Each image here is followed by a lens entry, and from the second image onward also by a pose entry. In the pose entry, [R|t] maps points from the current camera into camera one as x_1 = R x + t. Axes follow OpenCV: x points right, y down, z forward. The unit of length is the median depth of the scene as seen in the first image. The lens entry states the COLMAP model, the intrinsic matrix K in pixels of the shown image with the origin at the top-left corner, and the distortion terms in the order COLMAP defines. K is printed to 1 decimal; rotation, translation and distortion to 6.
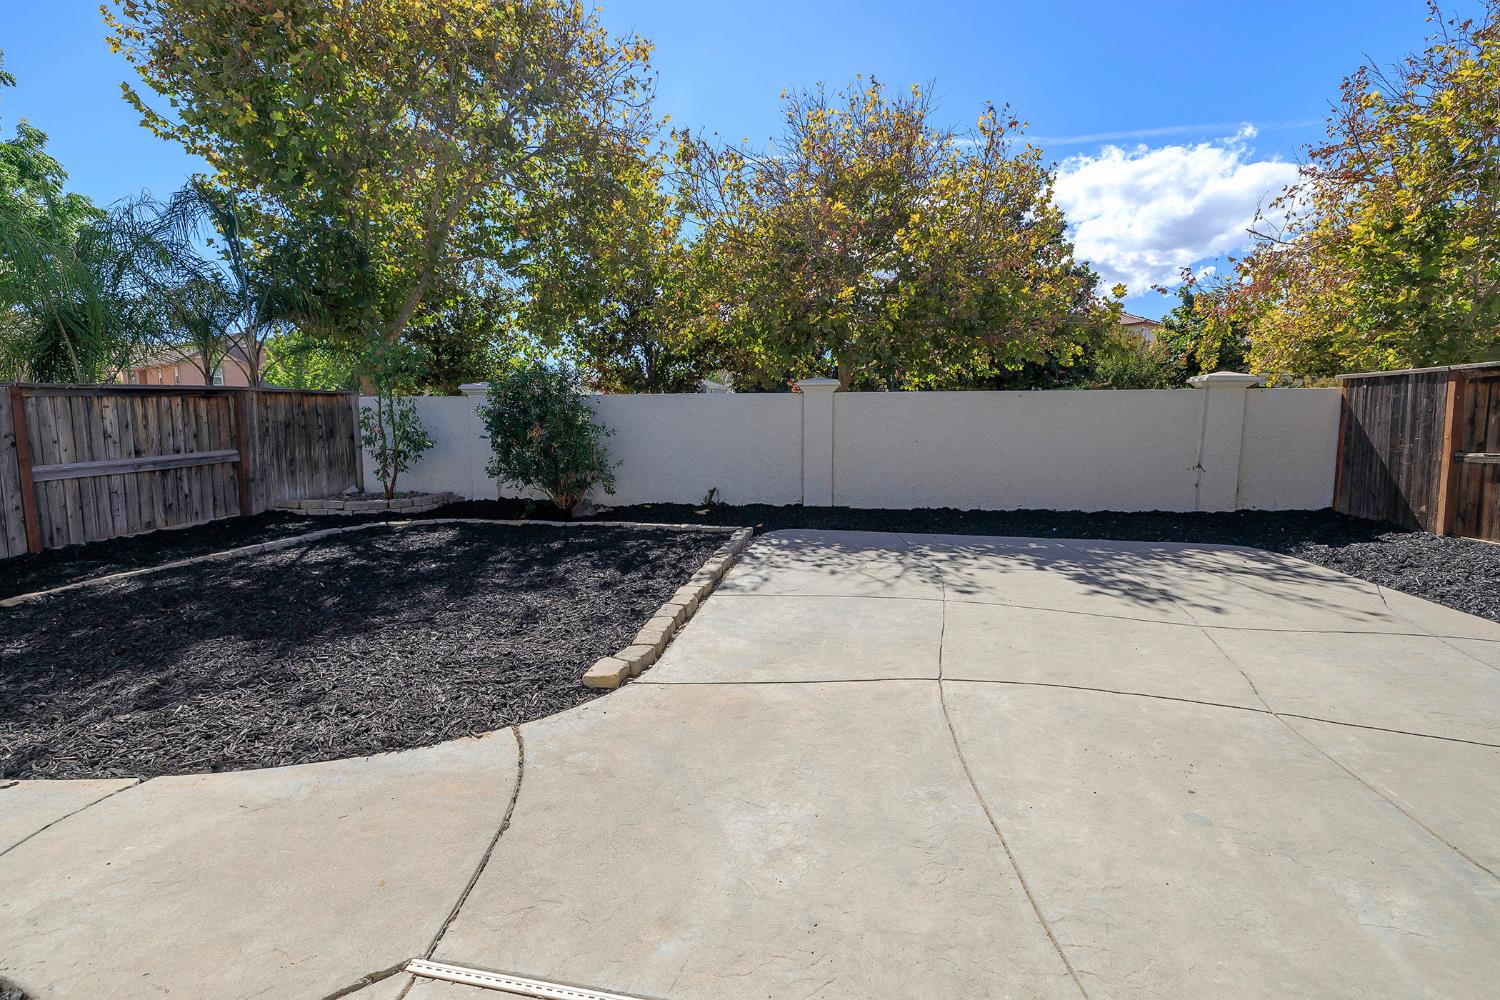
lens RADIAL K [[645.5, 0, 739.5], [0, 645.5, 491.4], [0, 0, 1]] dist [-0.000365, 0.000254]
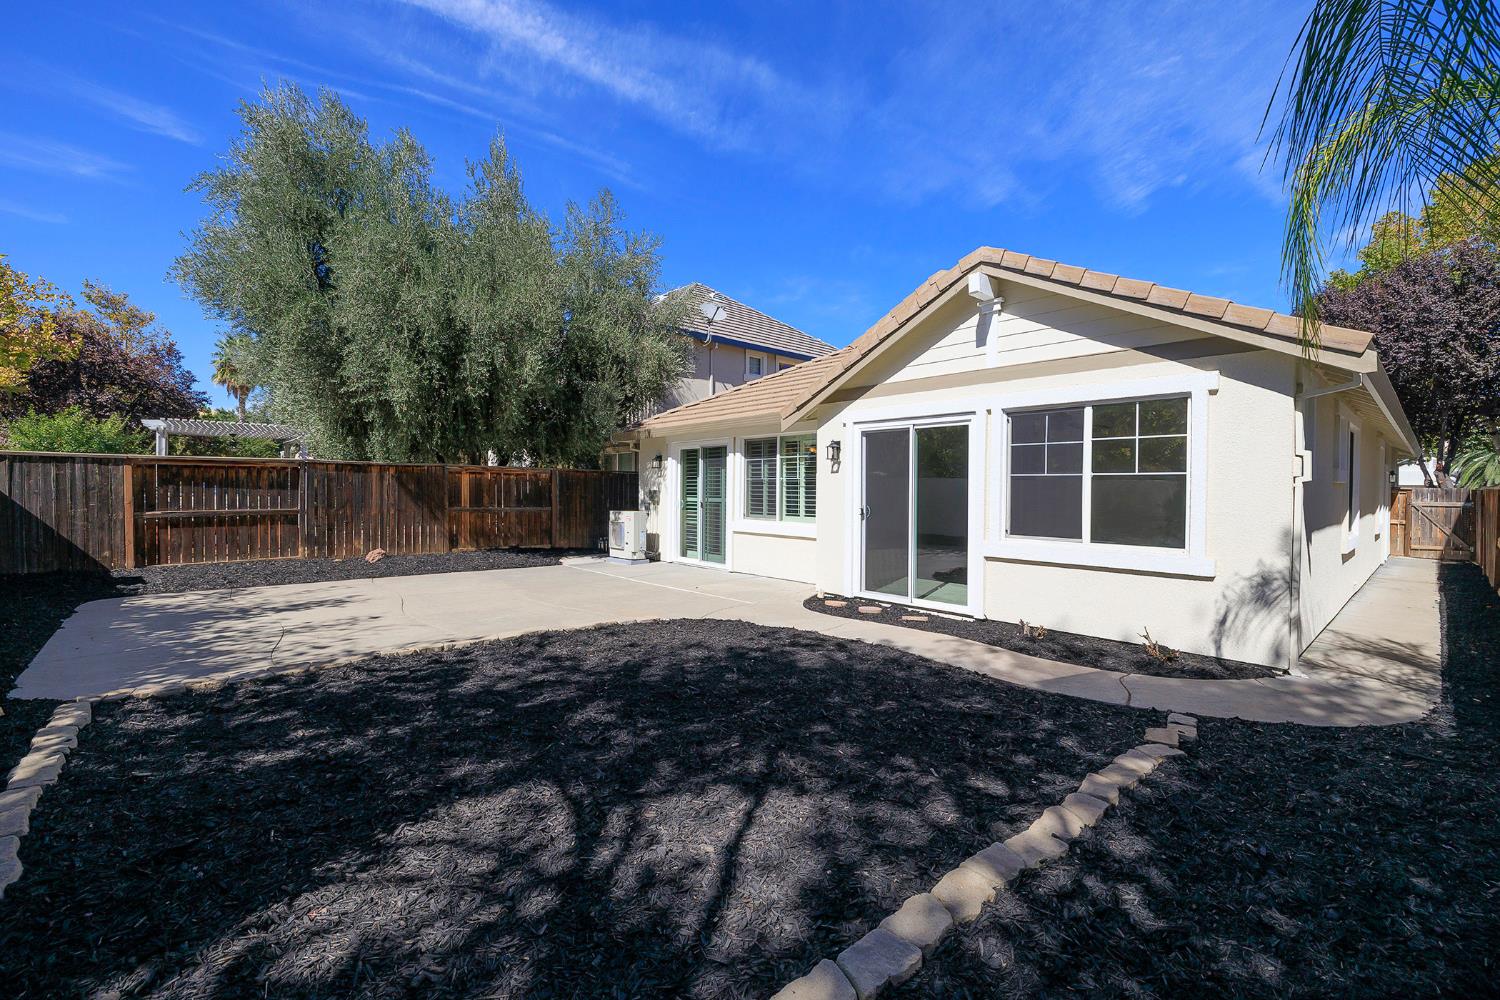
lens RADIAL K [[628.8, 0, 741.5], [0, 628.8, 492.0], [0, 0, 1]] dist [0.000903, -0.000267]
pose [[-0.789553, -0.013049, 0.613544, -0.762296], [0.055998, 0.994071, 0.093205, -0.137611], [-0.611122, 0.107947, -0.784141, 1.071970]]
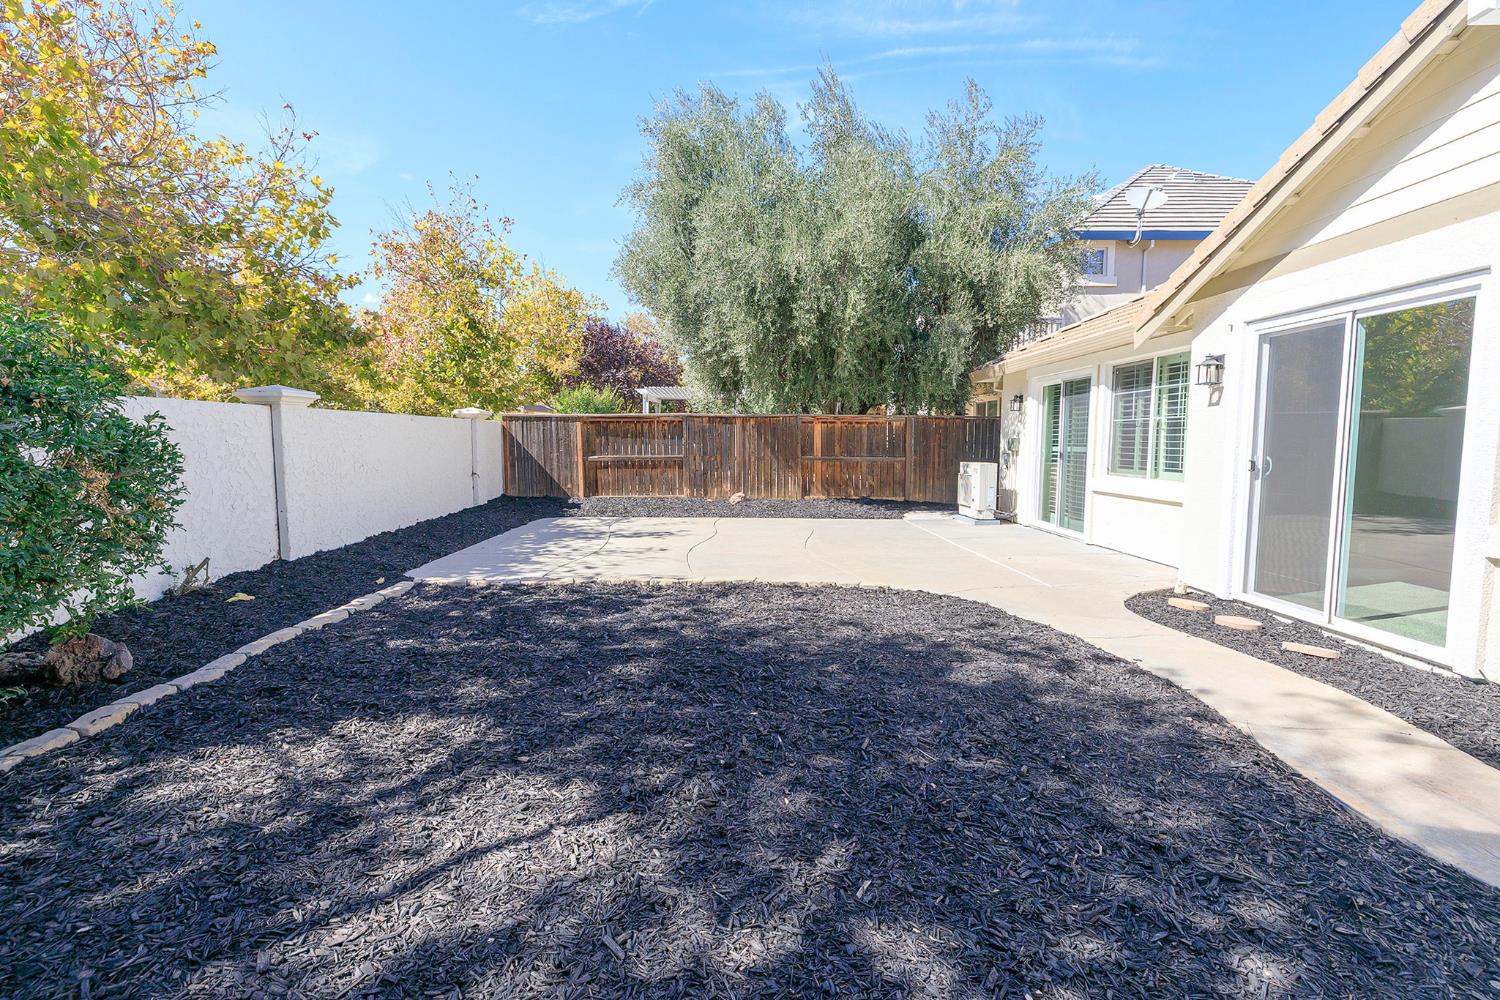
lens RADIAL K [[645.5, 0, 739.5], [0, 645.5, 491.4], [0, 0, 1]] dist [-0.000365, 0.000254]
pose [[-0.189507, -0.081573, 0.978485, -0.839203], [0.105421, 0.989092, 0.102874, -0.091717], [-0.976204, 0.122648, -0.178840, 0.750279]]
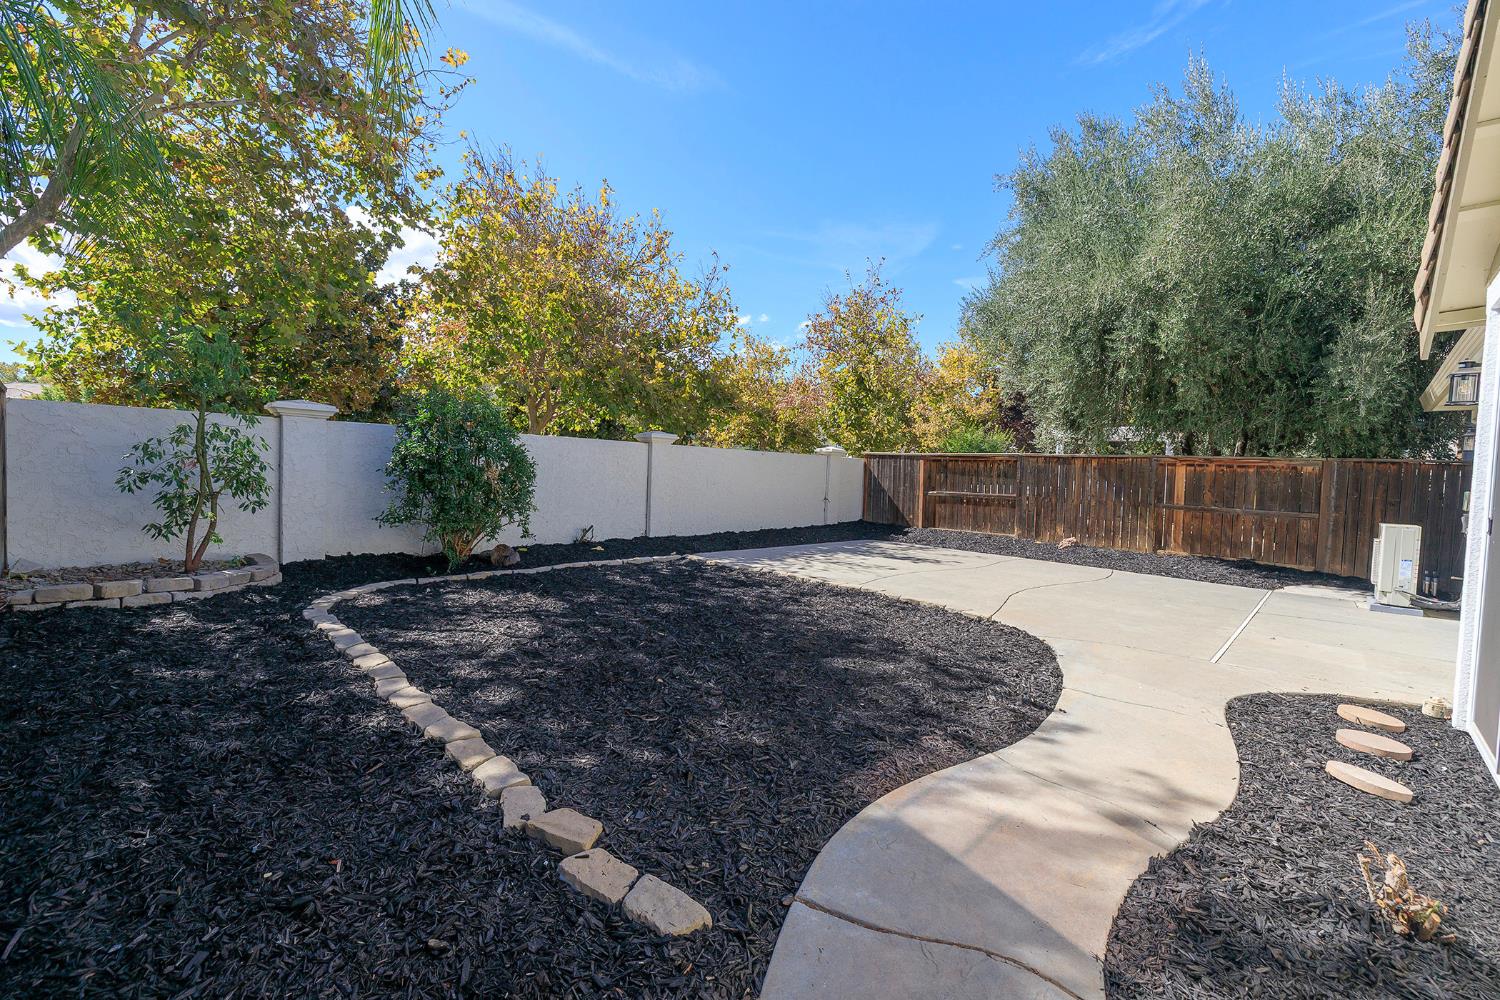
lens RADIAL K [[628.8, 0, 741.5], [0, 628.8, 492.0], [0, 0, 1]] dist [0.000903, -0.000267]
pose [[0.549735, -0.005547, 0.835321, -0.921176], [0.051135, 0.998326, -0.027023, -0.025891], [-0.833772, 0.057570, 0.549099, 0.267547]]
